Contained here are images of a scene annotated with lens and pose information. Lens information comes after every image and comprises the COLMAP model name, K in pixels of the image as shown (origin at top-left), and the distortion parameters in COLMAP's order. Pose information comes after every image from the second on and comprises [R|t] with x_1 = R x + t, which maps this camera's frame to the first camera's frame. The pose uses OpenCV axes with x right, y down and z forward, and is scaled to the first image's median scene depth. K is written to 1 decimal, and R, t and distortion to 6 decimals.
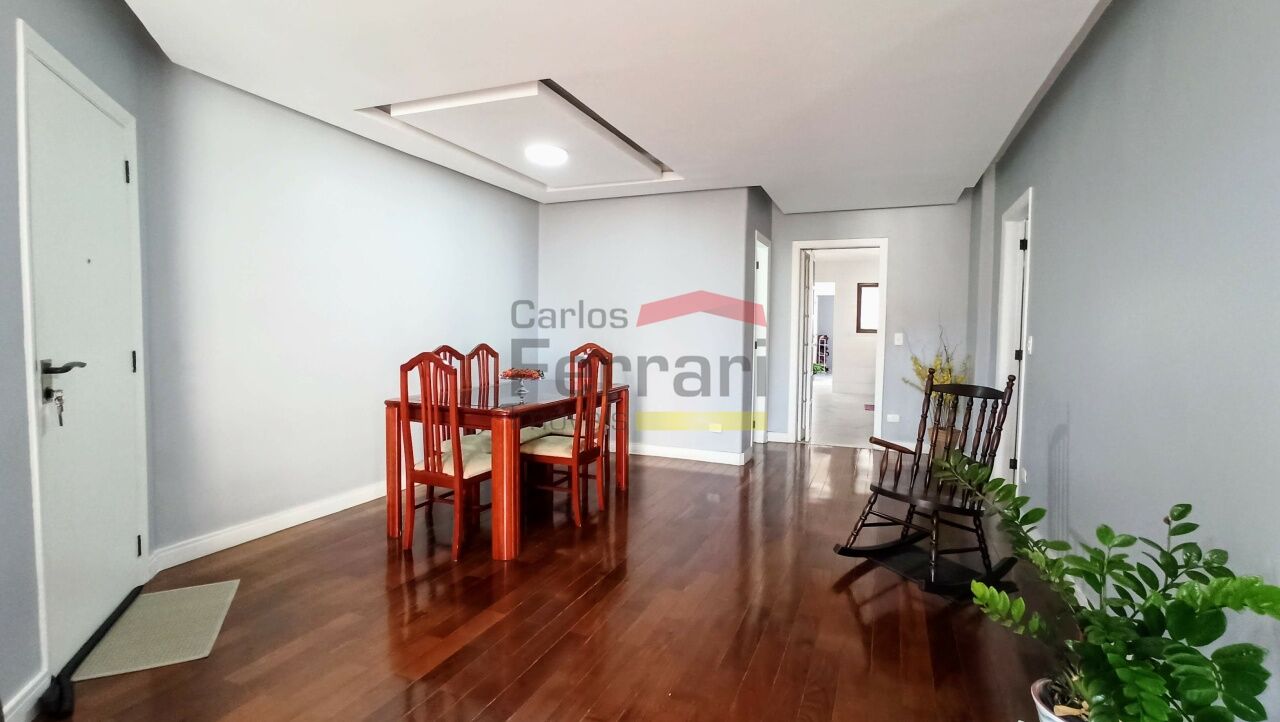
lens RADIAL K [[590.7, 0, 640.9], [0, 590.7, 360.5], [0, 0, 1]] dist [-0.003081, 0.001125]
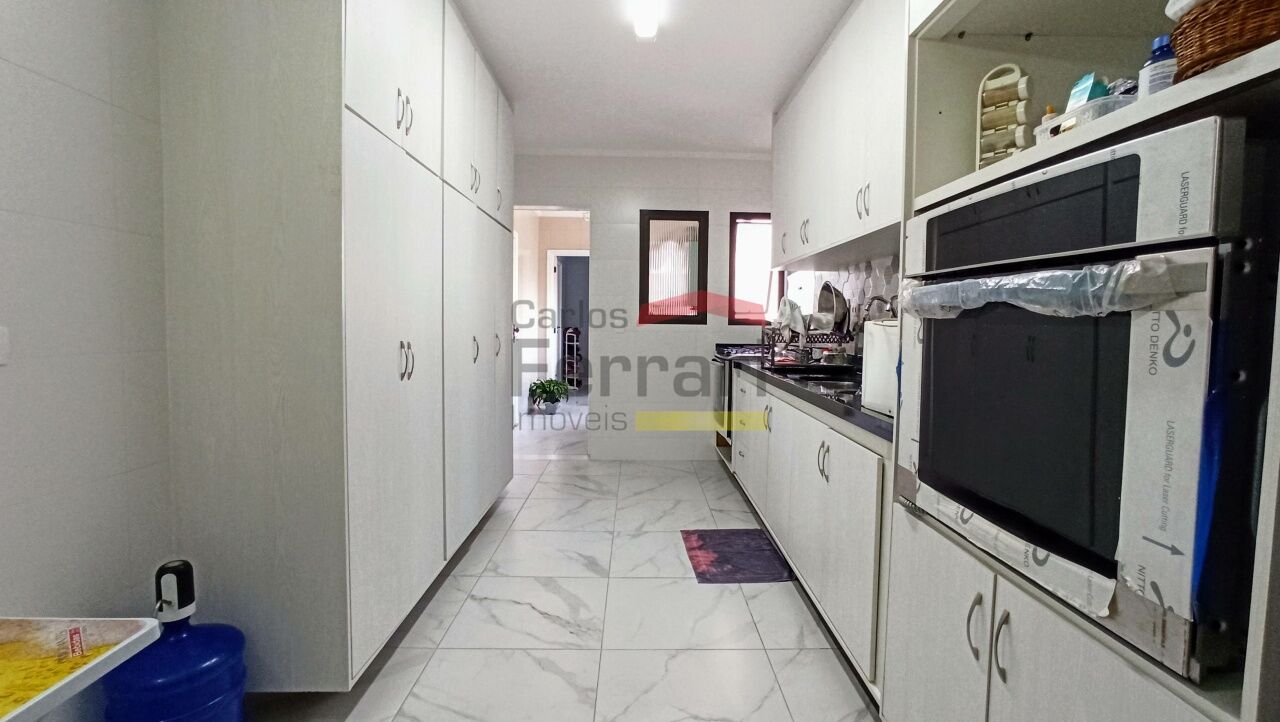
lens RADIAL K [[590.7, 0, 640.7], [0, 590.7, 357.3], [0, 0, 1]] dist [-0.003081, 0.001125]
pose [[0.917554, -0.024672, 0.396845, 0.144296], [0.018667, 0.999645, 0.018989, -0.022919], [-0.397173, -0.010016, 0.917689, 0.455911]]
